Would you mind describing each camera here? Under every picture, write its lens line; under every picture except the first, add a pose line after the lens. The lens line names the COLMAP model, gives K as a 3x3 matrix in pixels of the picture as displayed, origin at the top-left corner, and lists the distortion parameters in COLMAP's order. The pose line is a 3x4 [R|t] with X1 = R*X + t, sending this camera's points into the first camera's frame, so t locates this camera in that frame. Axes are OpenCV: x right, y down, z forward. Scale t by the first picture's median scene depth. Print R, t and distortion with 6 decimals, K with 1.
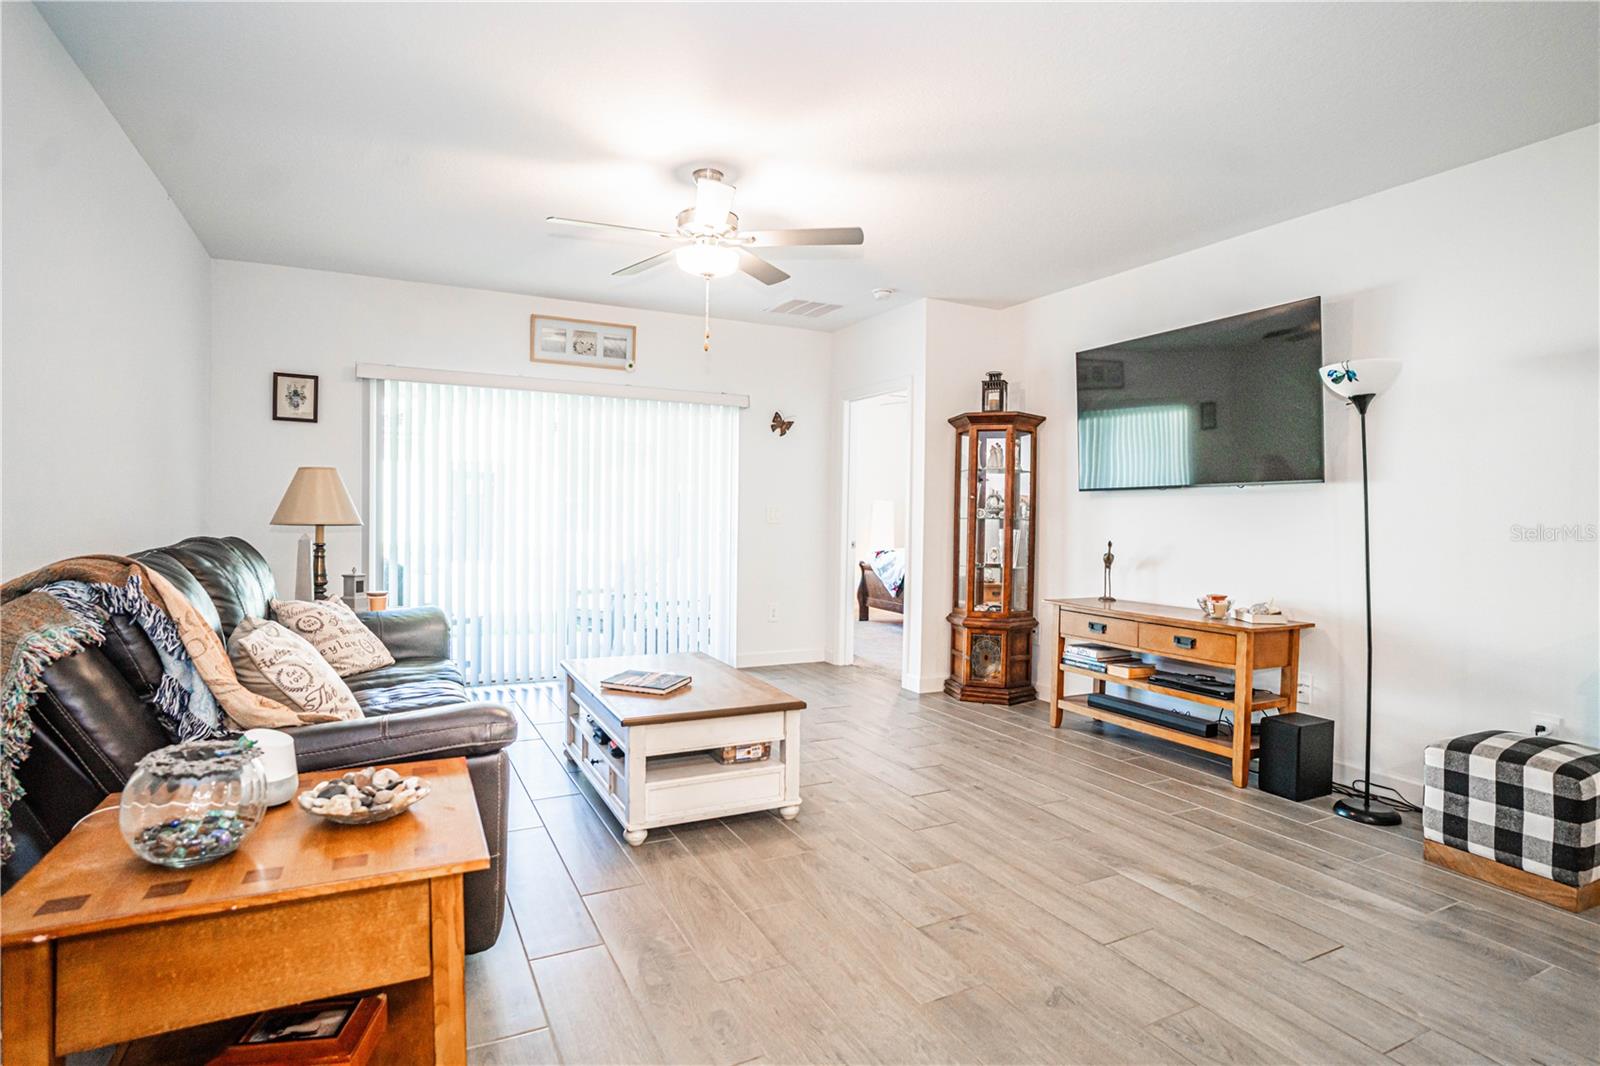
lens RADIAL K [[828.8, 0, 796.5], [0, 828.8, 541.6], [0, 0, 1]] dist [-0.043003, 0.024744]
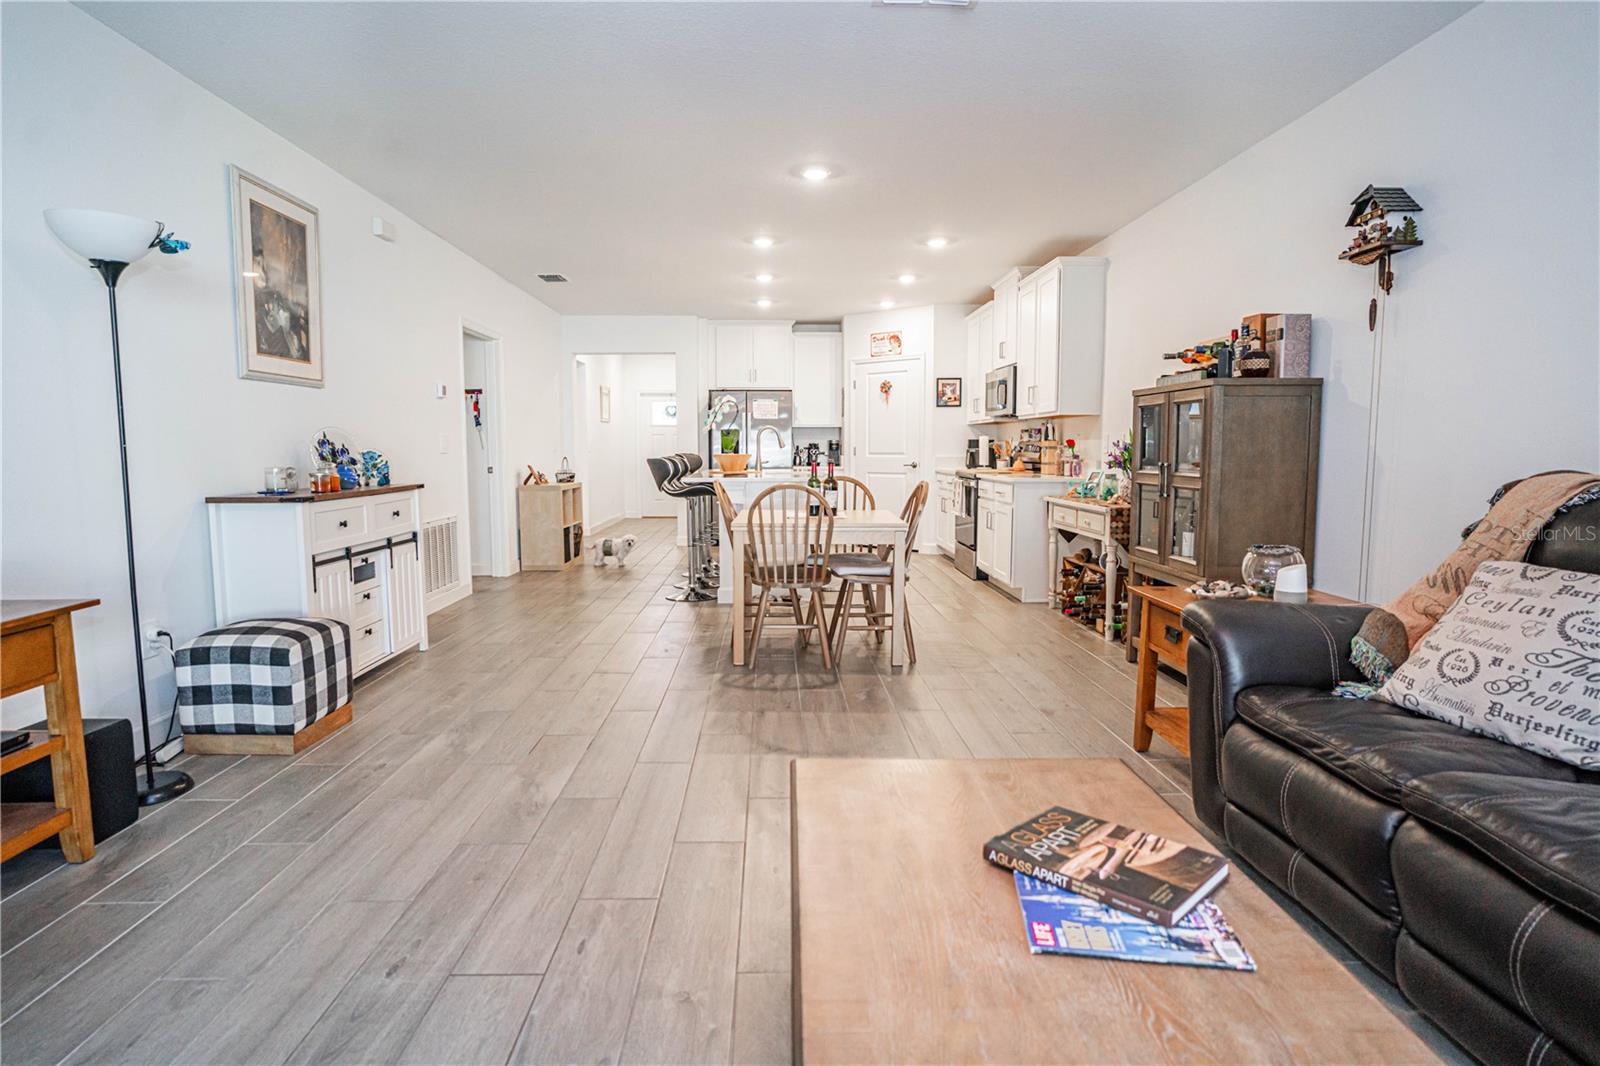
lens RADIAL K [[828.8, 0, 789.1], [0, 828.8, 532.4], [0, 0, 1]] dist [-0.043003, 0.024744]
pose [[-0.903205, -0.056611, 0.425460, -0.157260], [0.003202, 0.990347, 0.138572, -0.024644], [-0.429198, 0.126521, -0.894305, 1.087374]]
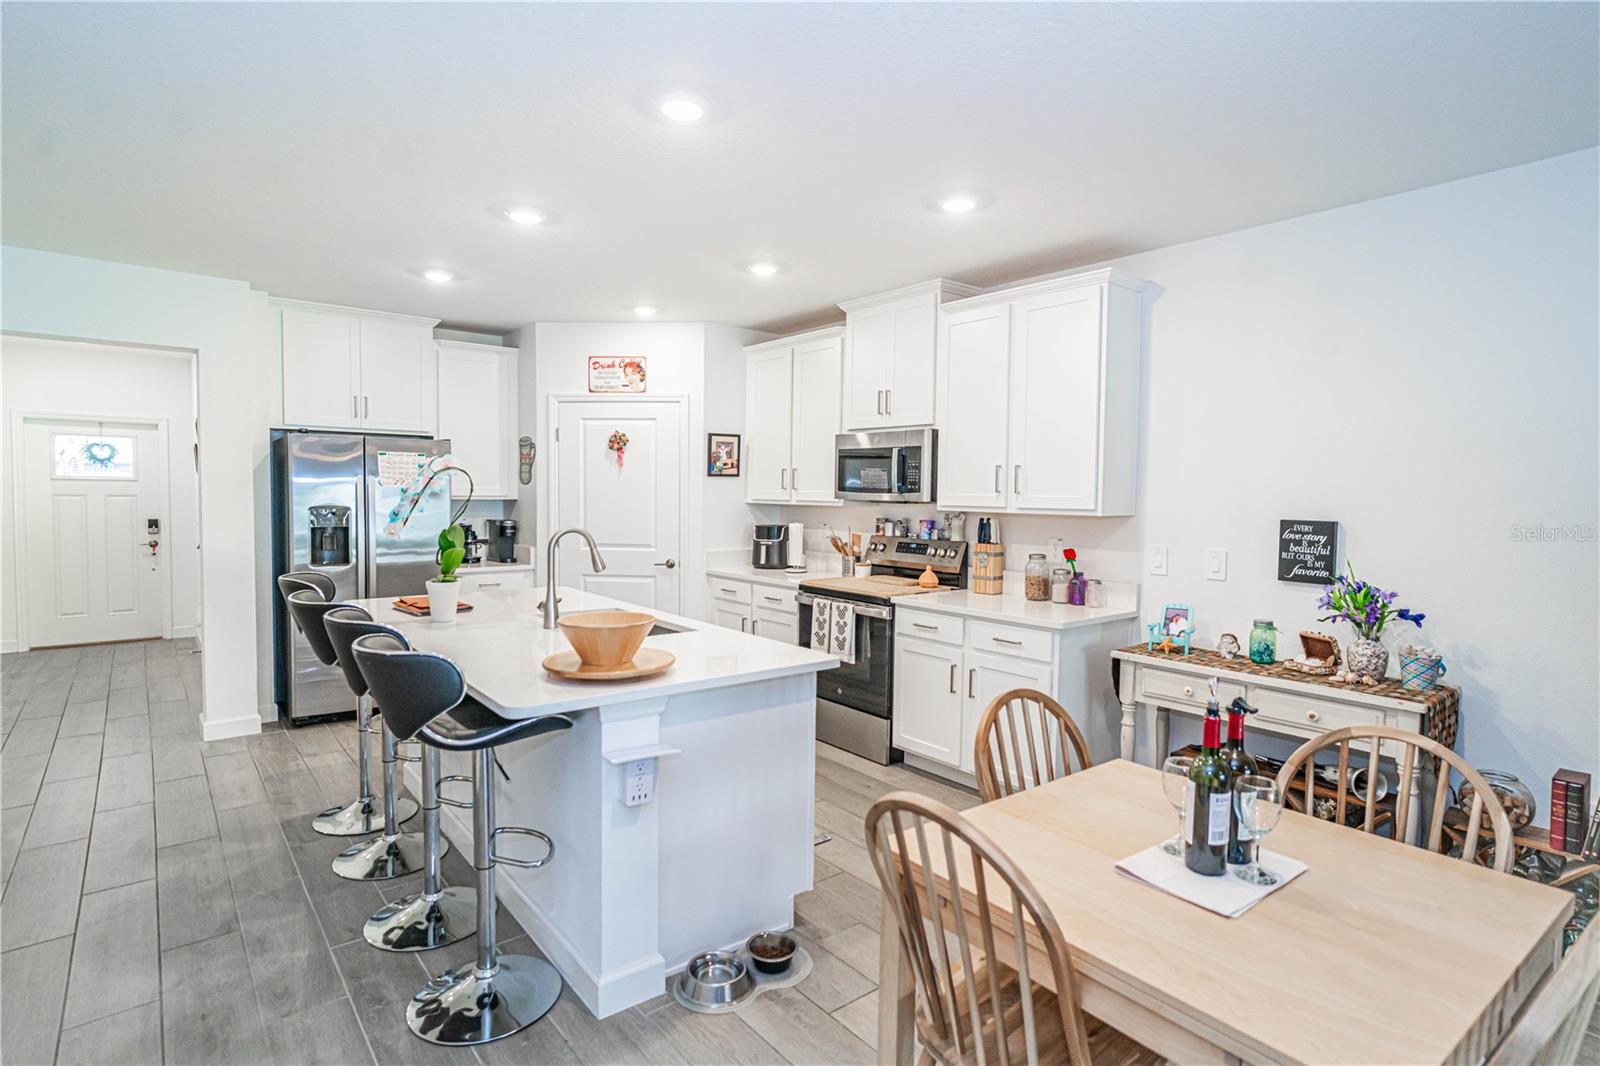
lens RADIAL K [[828.8, 0, 813.7], [0, 828.8, 517.5], [0, 0, 1]] dist [-0.043003, 0.024744]
pose [[-0.976148, -0.019026, -0.216272, 0.541136], [-0.033099, 0.997550, 0.061634, -0.070171], [0.214570, 0.067322, -0.974386, 0.400635]]
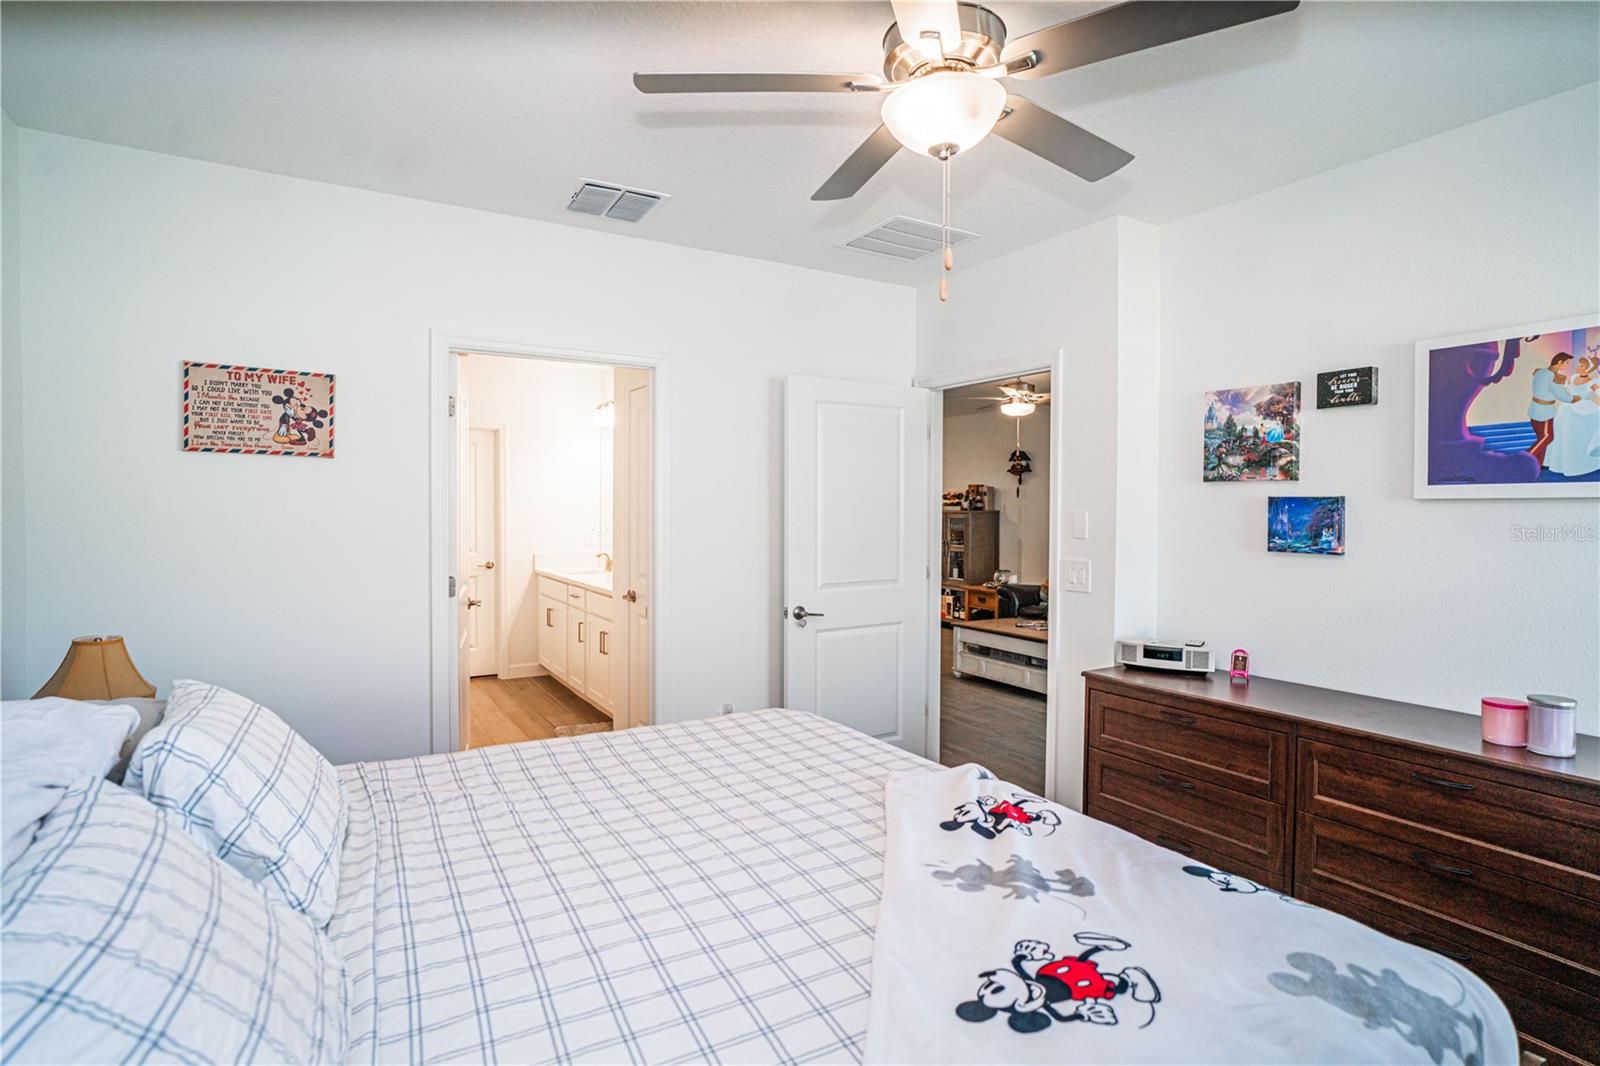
lens RADIAL K [[828.8, 0, 789.1], [0, 828.8, 536.4], [0, 0, 1]] dist [-0.043003, 0.024744]
pose [[-0.997906, -0.017296, -0.062322, 0.442768], [-0.021316, 0.997694, 0.064438, -0.126796], [0.061064, 0.065631, -0.995974, 2.366770]]
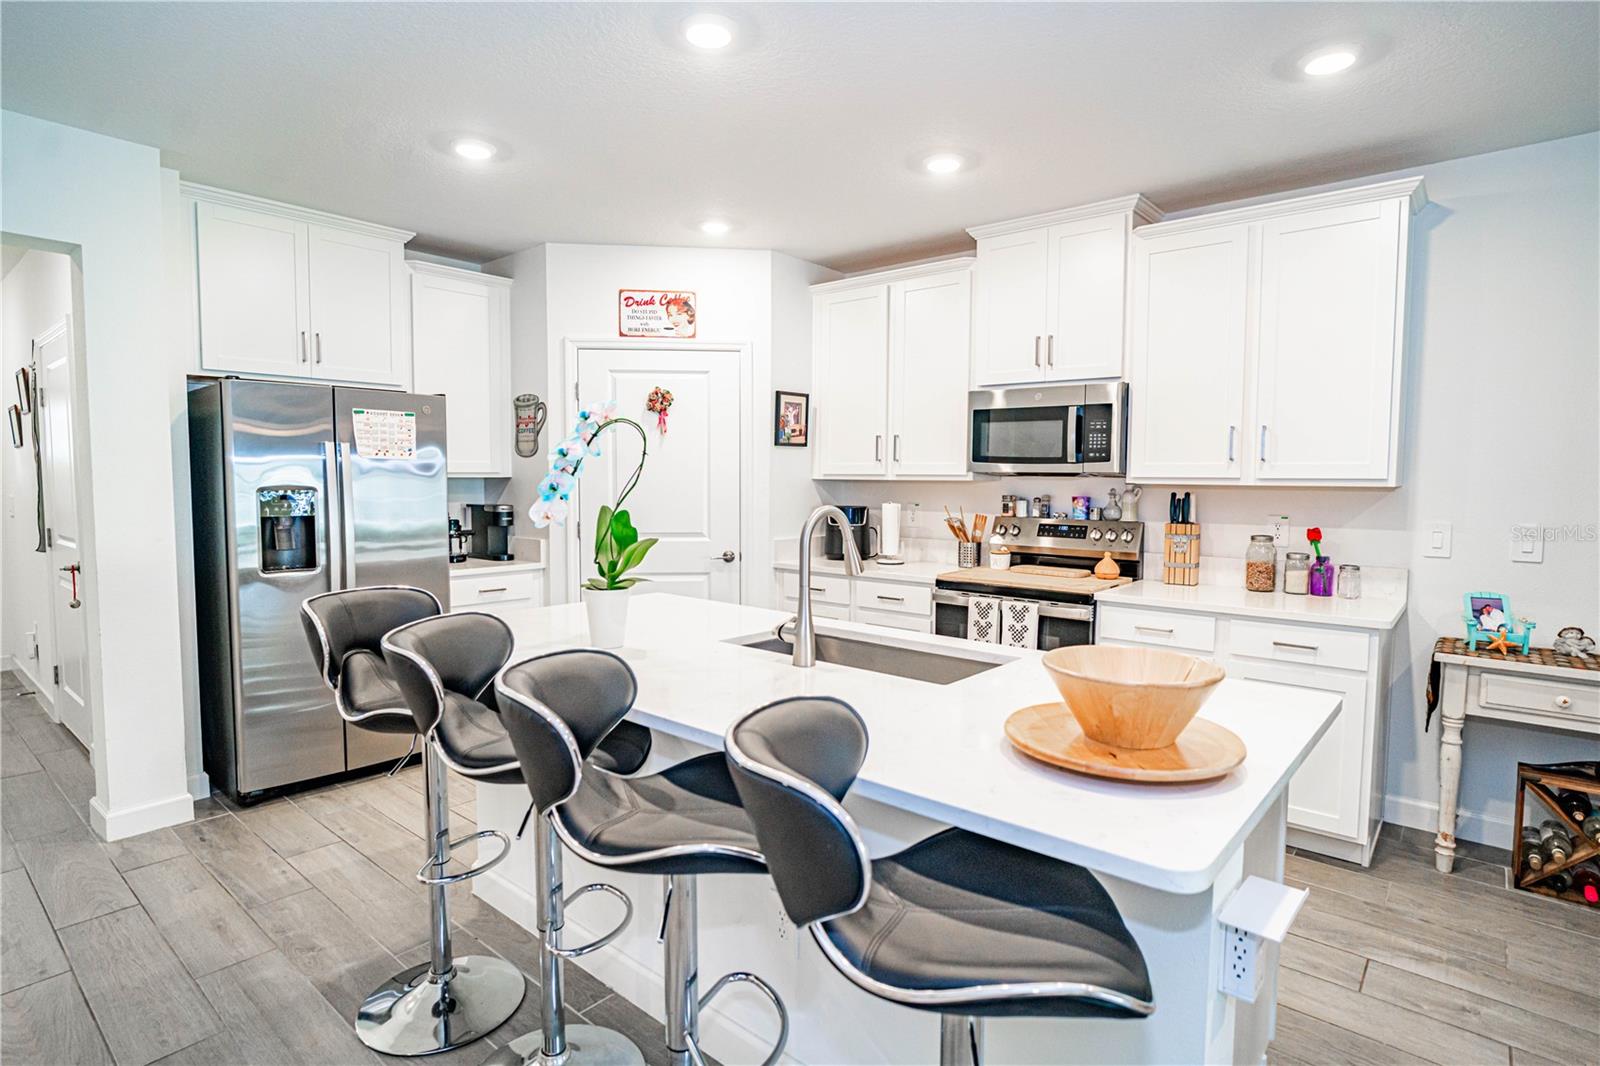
lens RADIAL K [[828.8, 0, 812.7], [0, 828.8, 534.6], [0, 0, 1]] dist [-0.043003, 0.024744]
pose [[-0.921194, 0.007435, -0.389033, 0.801157], [-0.032409, 0.994877, 0.095756, -0.037327], [0.387752, 0.100818, -0.916234, 0.054875]]
